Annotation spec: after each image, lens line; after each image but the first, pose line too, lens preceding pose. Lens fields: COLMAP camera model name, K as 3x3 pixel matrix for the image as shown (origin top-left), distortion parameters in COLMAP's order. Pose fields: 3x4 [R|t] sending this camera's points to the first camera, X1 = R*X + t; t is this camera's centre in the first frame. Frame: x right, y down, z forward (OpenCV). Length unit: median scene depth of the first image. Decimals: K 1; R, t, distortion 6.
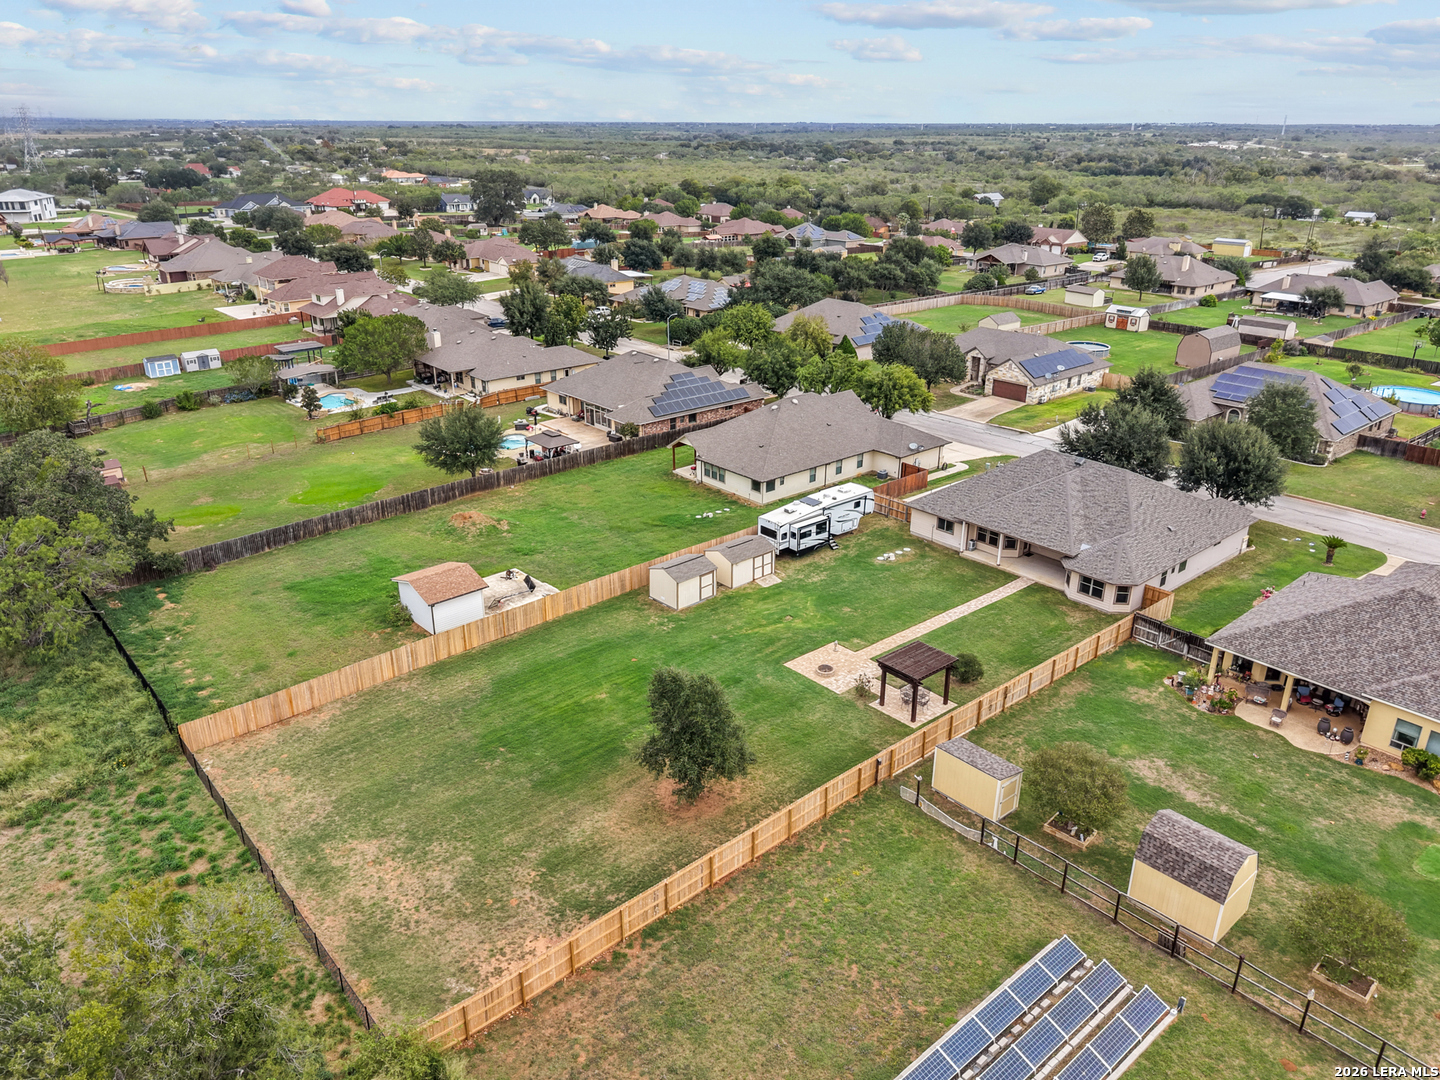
lens RADIAL K [[1018.4, 0, 720.0], [0, 1018.4, 540.0], [0, 0, 1]] dist [0.018953, -0.023158]
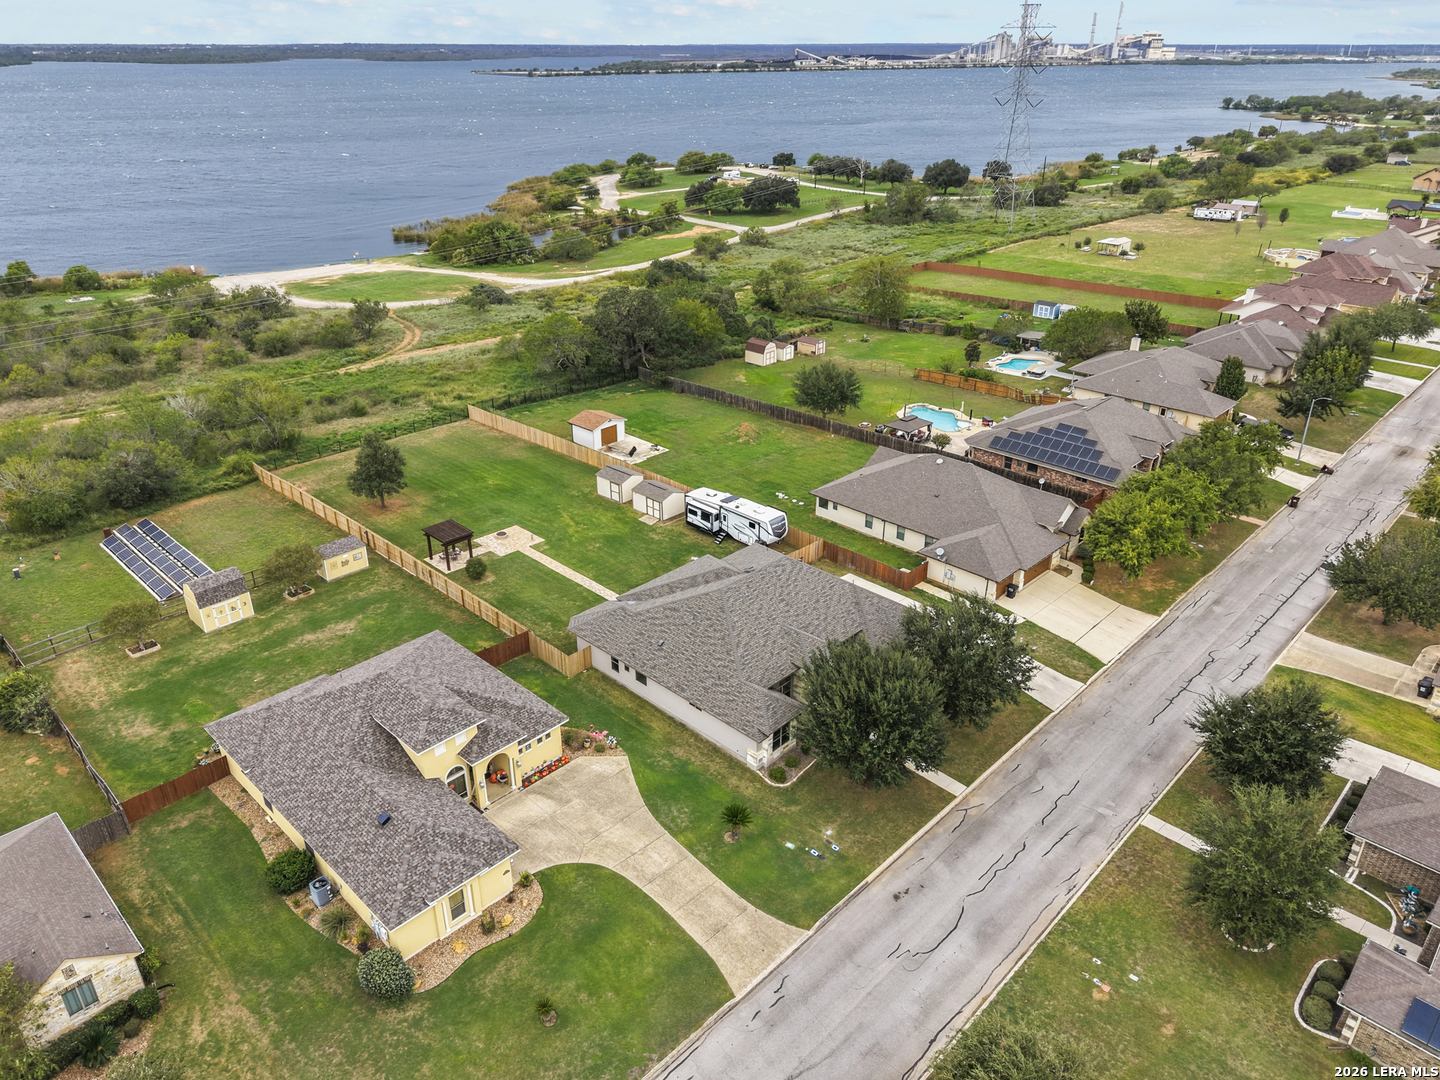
lens RADIAL K [[988.4, 0, 720.0], [0, 988.4, 540.0], [0, 0, 1]] dist [0.056877, -0.076742]
pose [[0.078823, 0.439017, -0.895014, 1.236497], [-0.377065, 0.844237, 0.380902, -0.468852], [0.922827, 0.307455, 0.232083, 0.812518]]
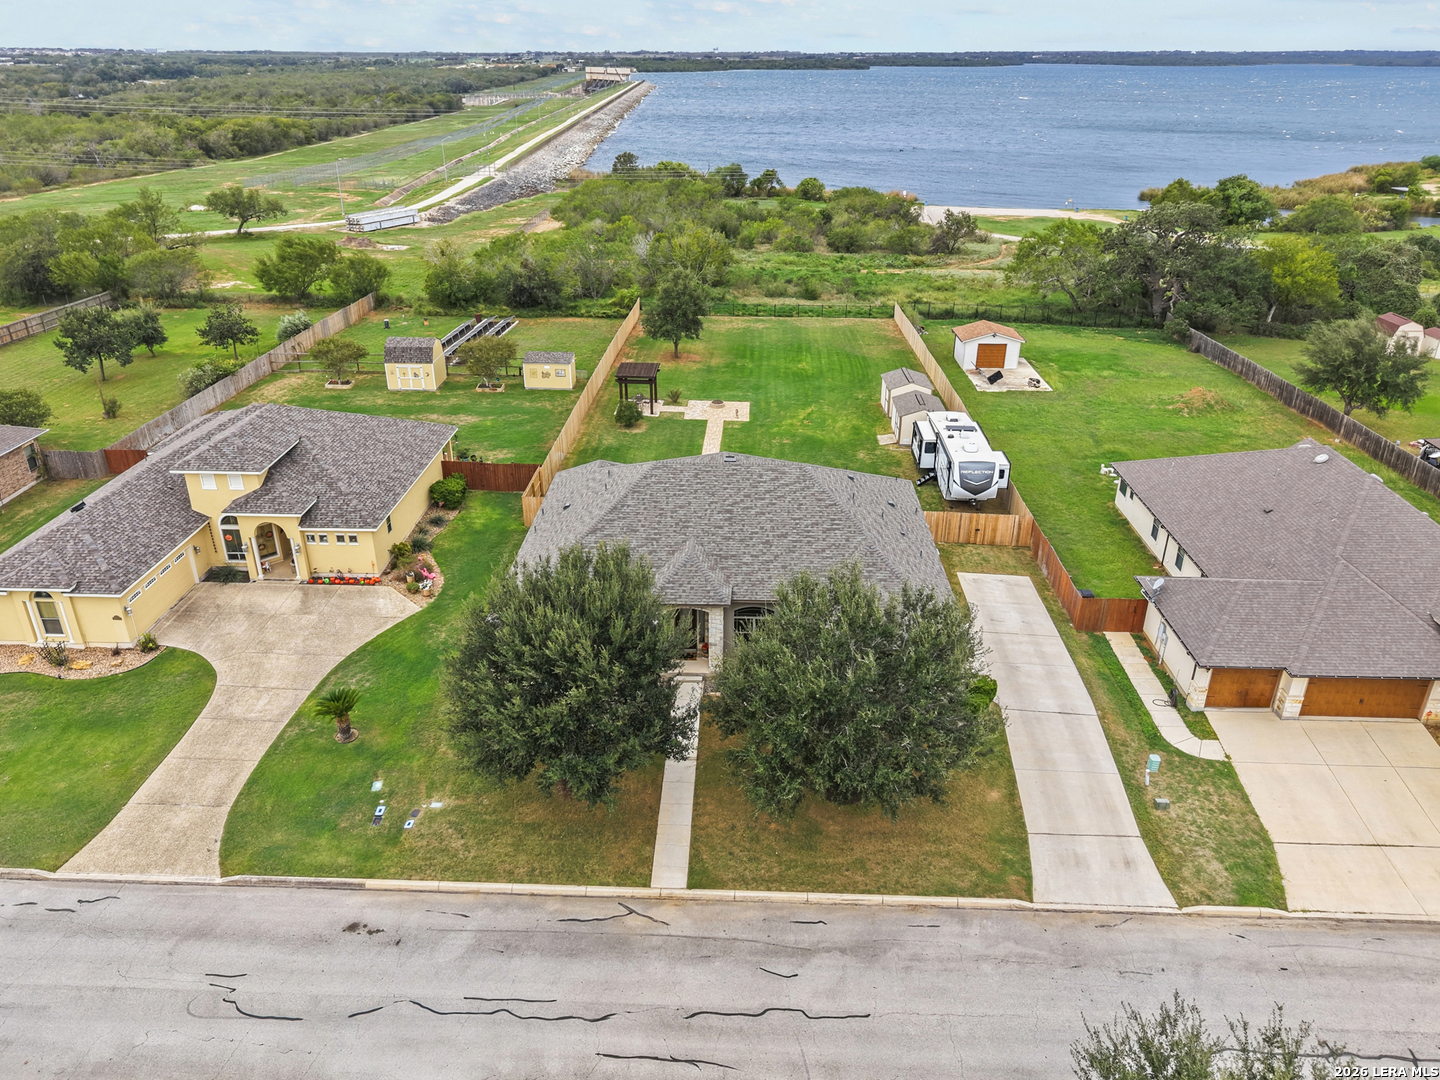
lens RADIAL K [[1018.4, 0, 720.0], [0, 1018.4, 540.0], [0, 0, 1]] dist [0.018953, -0.023158]
pose [[-0.686439, 0.306622, -0.659381, 0.830209], [-0.279333, 0.726007, 0.628400, -0.455491], [0.671397, 0.615546, -0.412710, 1.375266]]
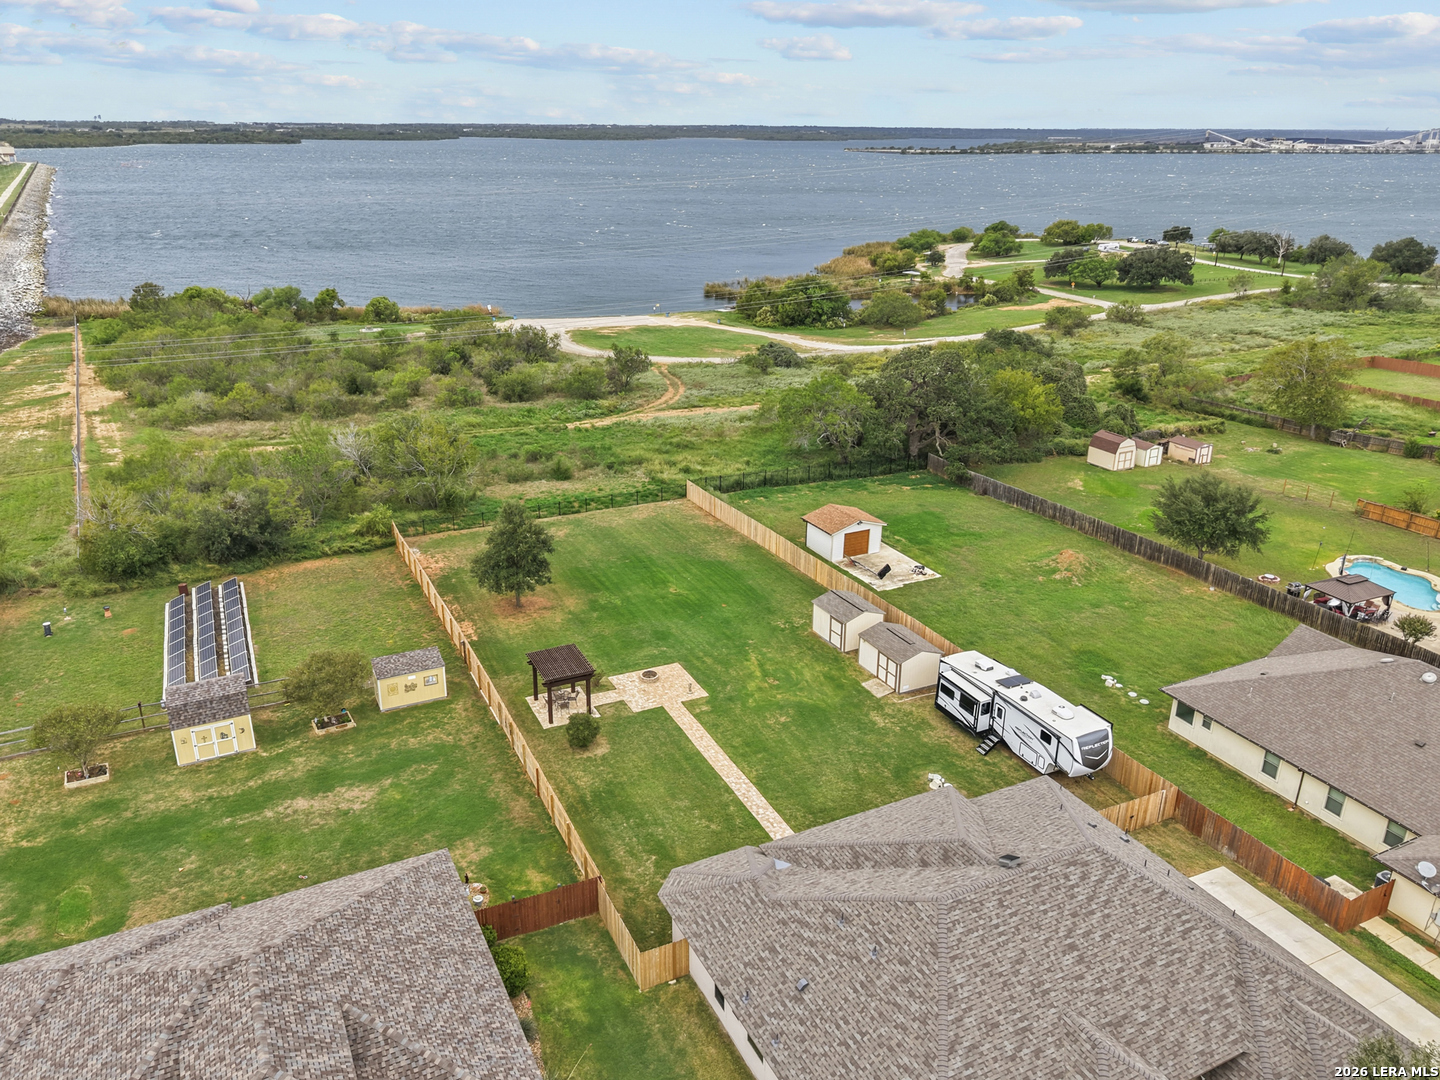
lens RADIAL K [[1051.0, 0, 720.0], [0, 1051.0, 540.0], [0, 0, 1]] dist [0.053012, -0.074865]
pose [[-0.255162, 0.343798, -0.903712, 0.828898], [-0.374267, 0.826672, 0.420164, -0.377678], [0.891525, 0.445440, -0.082263, 0.920388]]
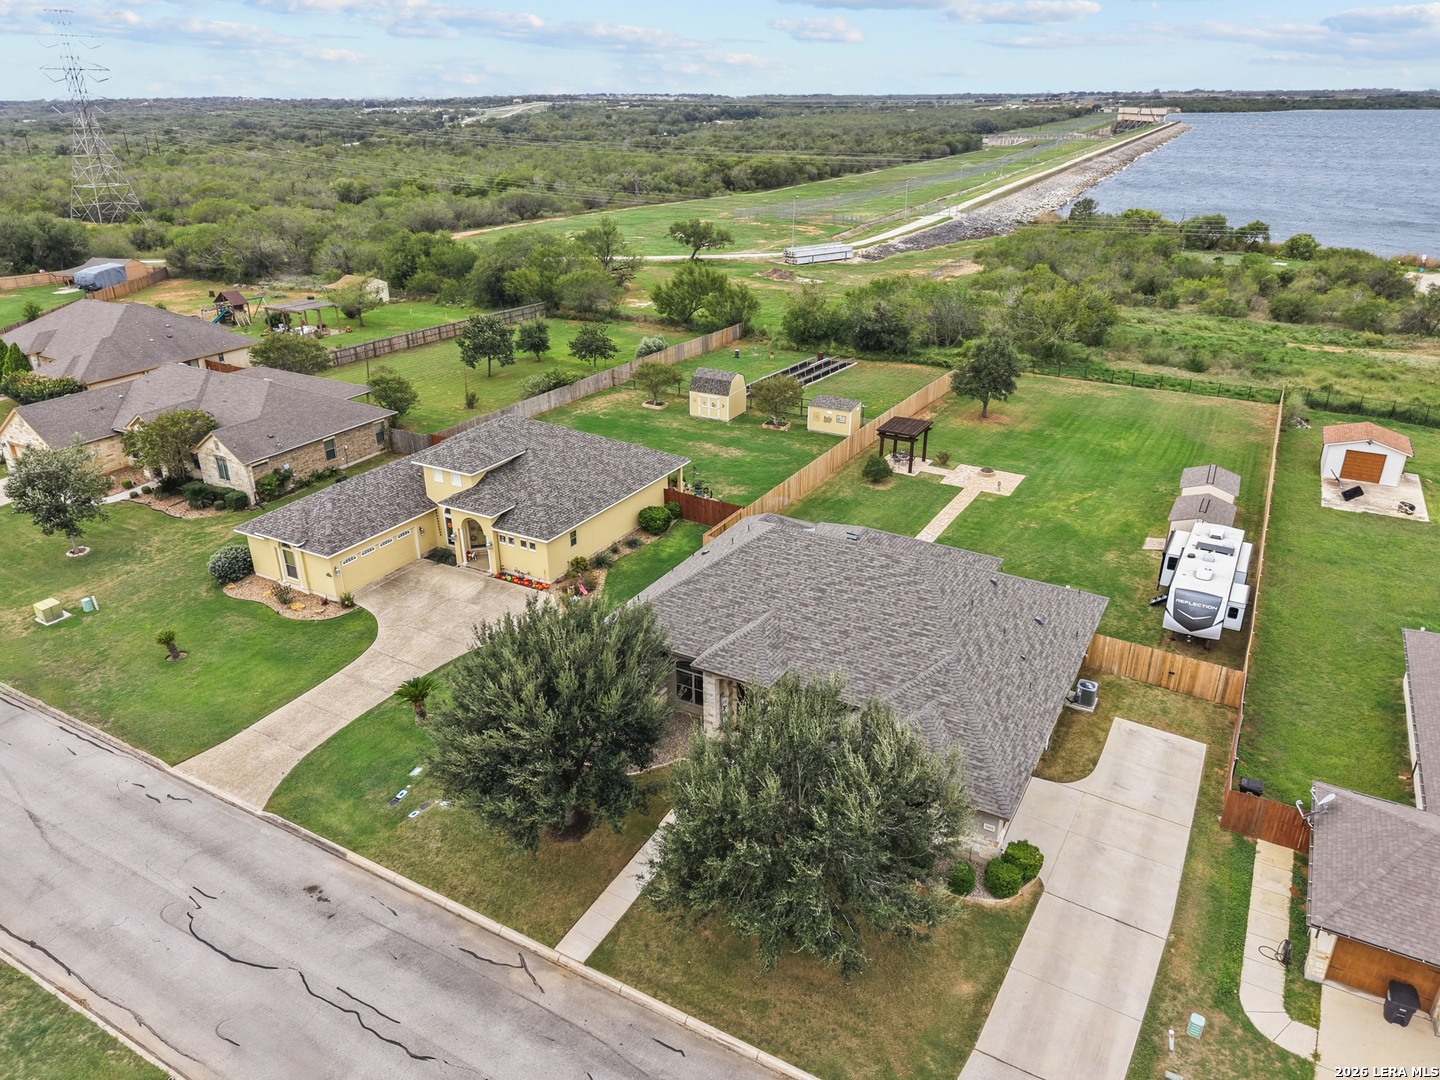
lens RADIAL K [[988.4, 0, 720.0], [0, 988.4, 540.0], [0, 0, 1]] dist [0.056877, -0.076742]
pose [[-0.945325, 0.132959, -0.297797, 0.633043], [-0.122150, 0.702309, 0.701314, -0.495307], [0.302391, 0.699346, -0.647669, 1.444886]]
